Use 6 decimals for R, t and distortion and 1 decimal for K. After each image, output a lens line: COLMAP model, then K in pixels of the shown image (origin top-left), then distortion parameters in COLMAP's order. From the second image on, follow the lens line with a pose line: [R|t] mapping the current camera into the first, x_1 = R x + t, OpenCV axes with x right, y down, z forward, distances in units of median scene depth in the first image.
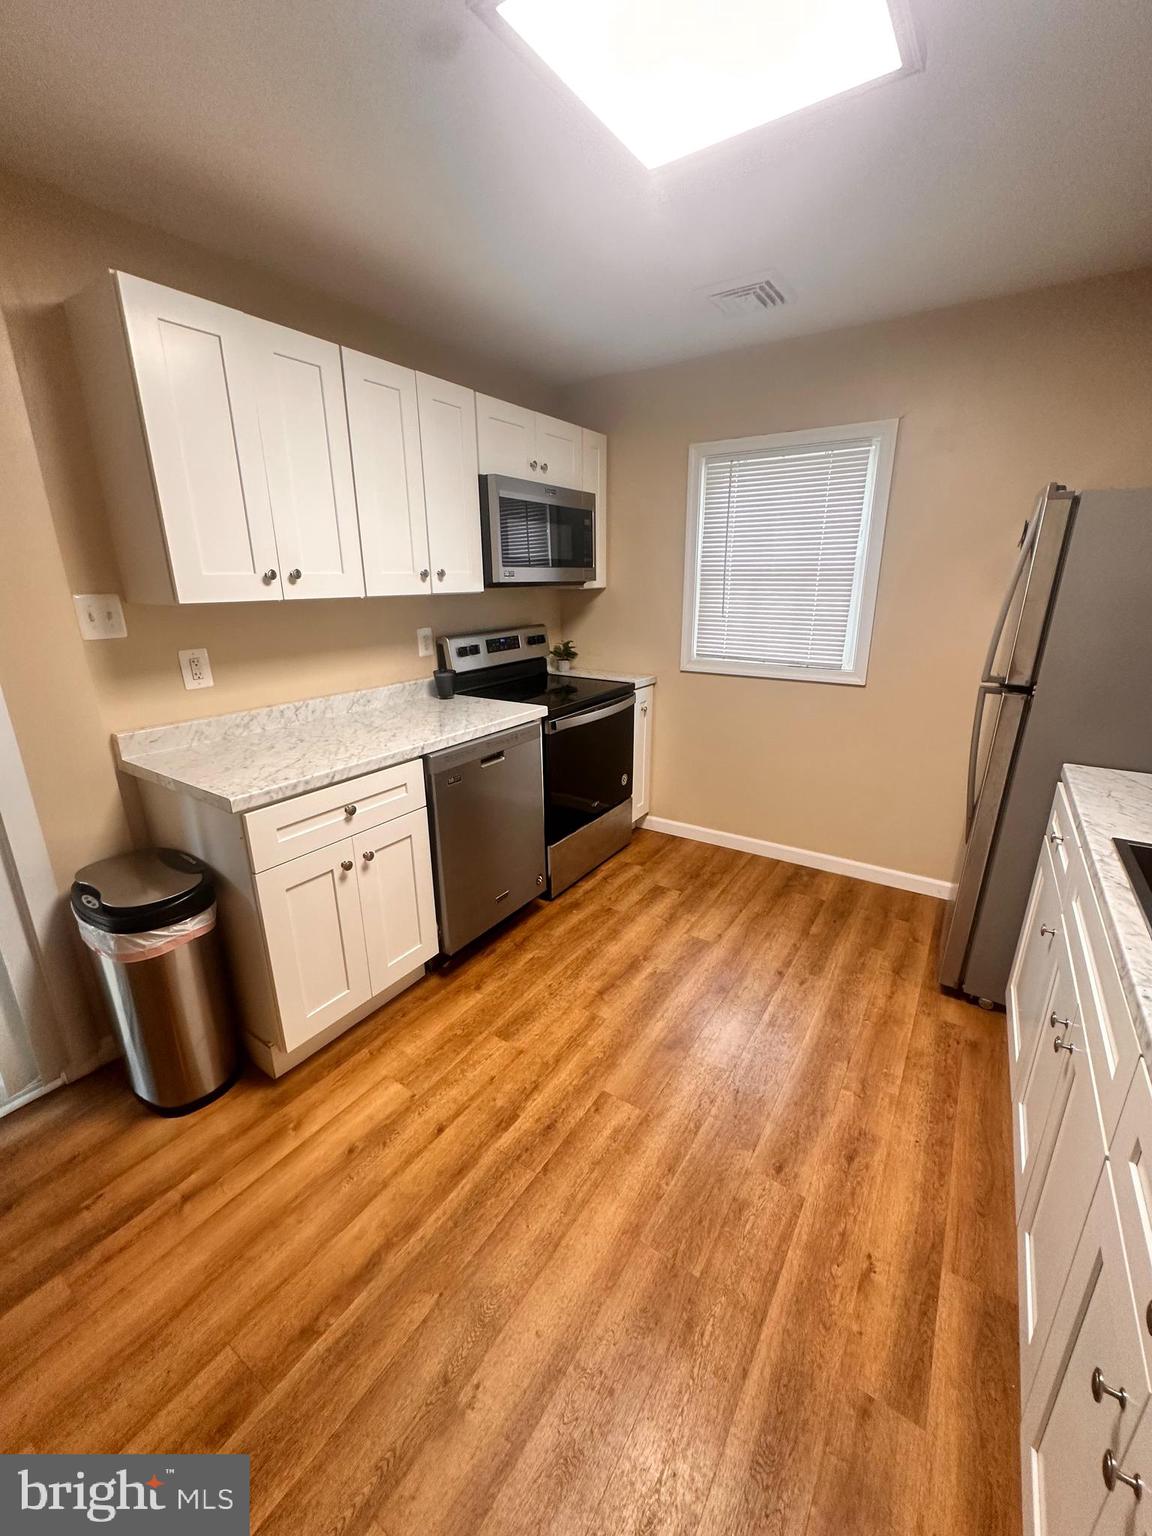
lens RADIAL K [[616.2, 0, 575.3], [0, 616.2, 768.0], [0, 0, 1]] dist [-0.002498, 0.000627]
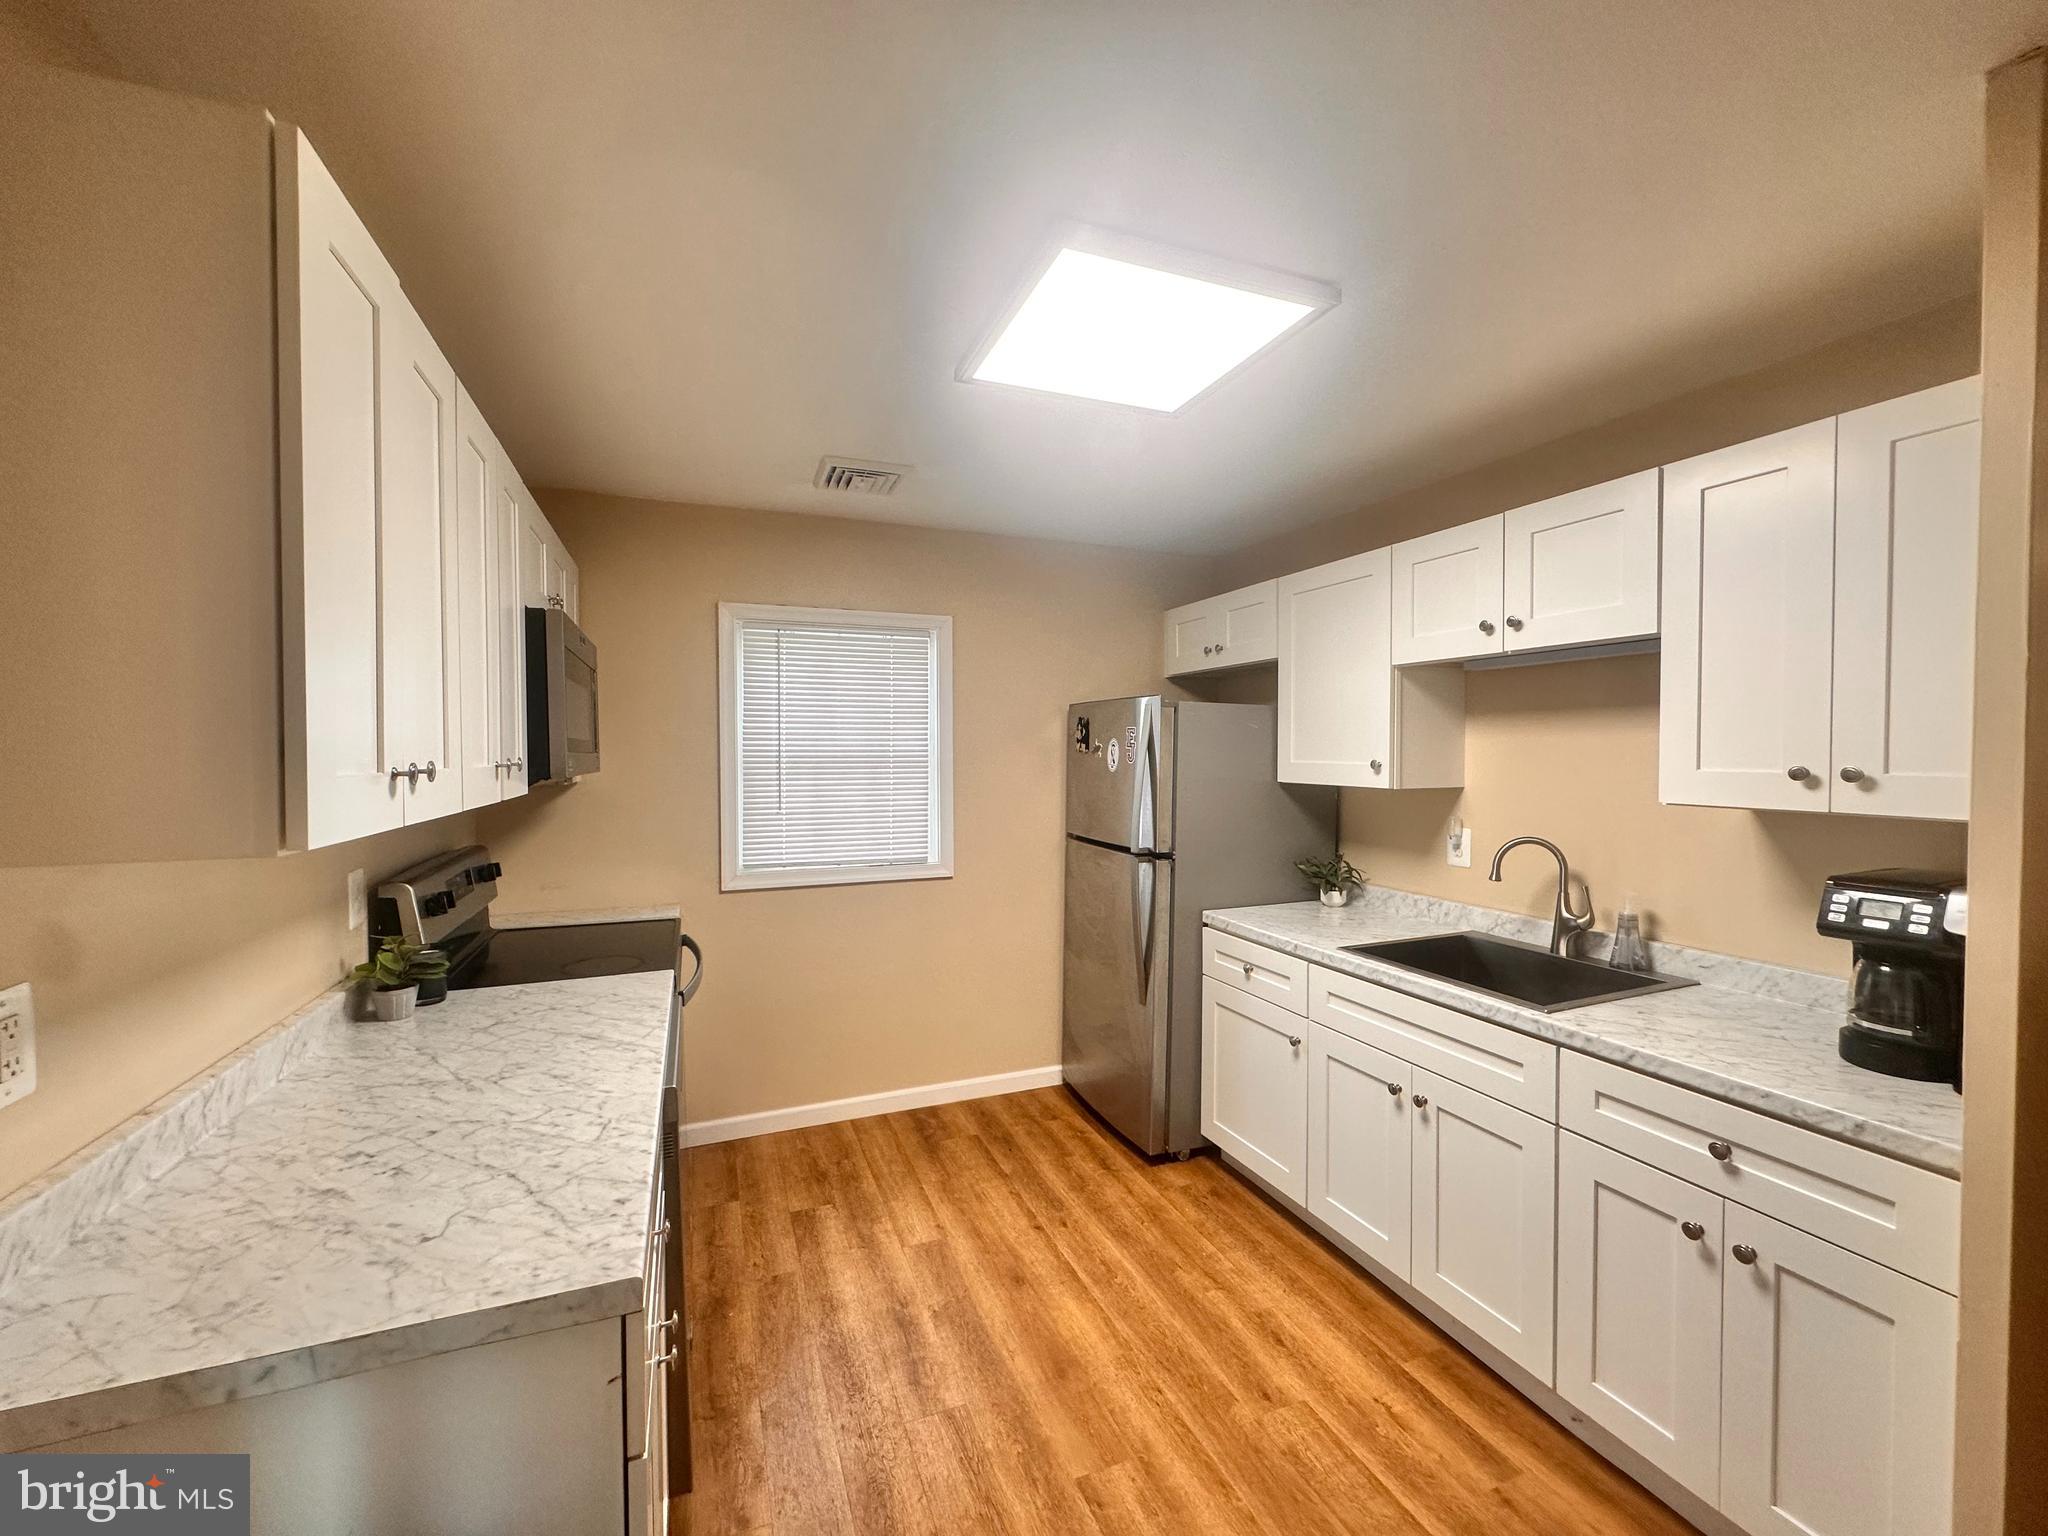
lens RADIAL K [[821.6, 0, 1026.4], [0, 821.6, 768.9], [0, 0, 1]] dist [-0.002498, 0.000627]
pose [[0.564525, -0.011833, 0.825331, -0.573214], [0.243952, 0.957621, -0.153133, -0.088530], [-0.788542, 0.287789, 0.543487, 0.241886]]
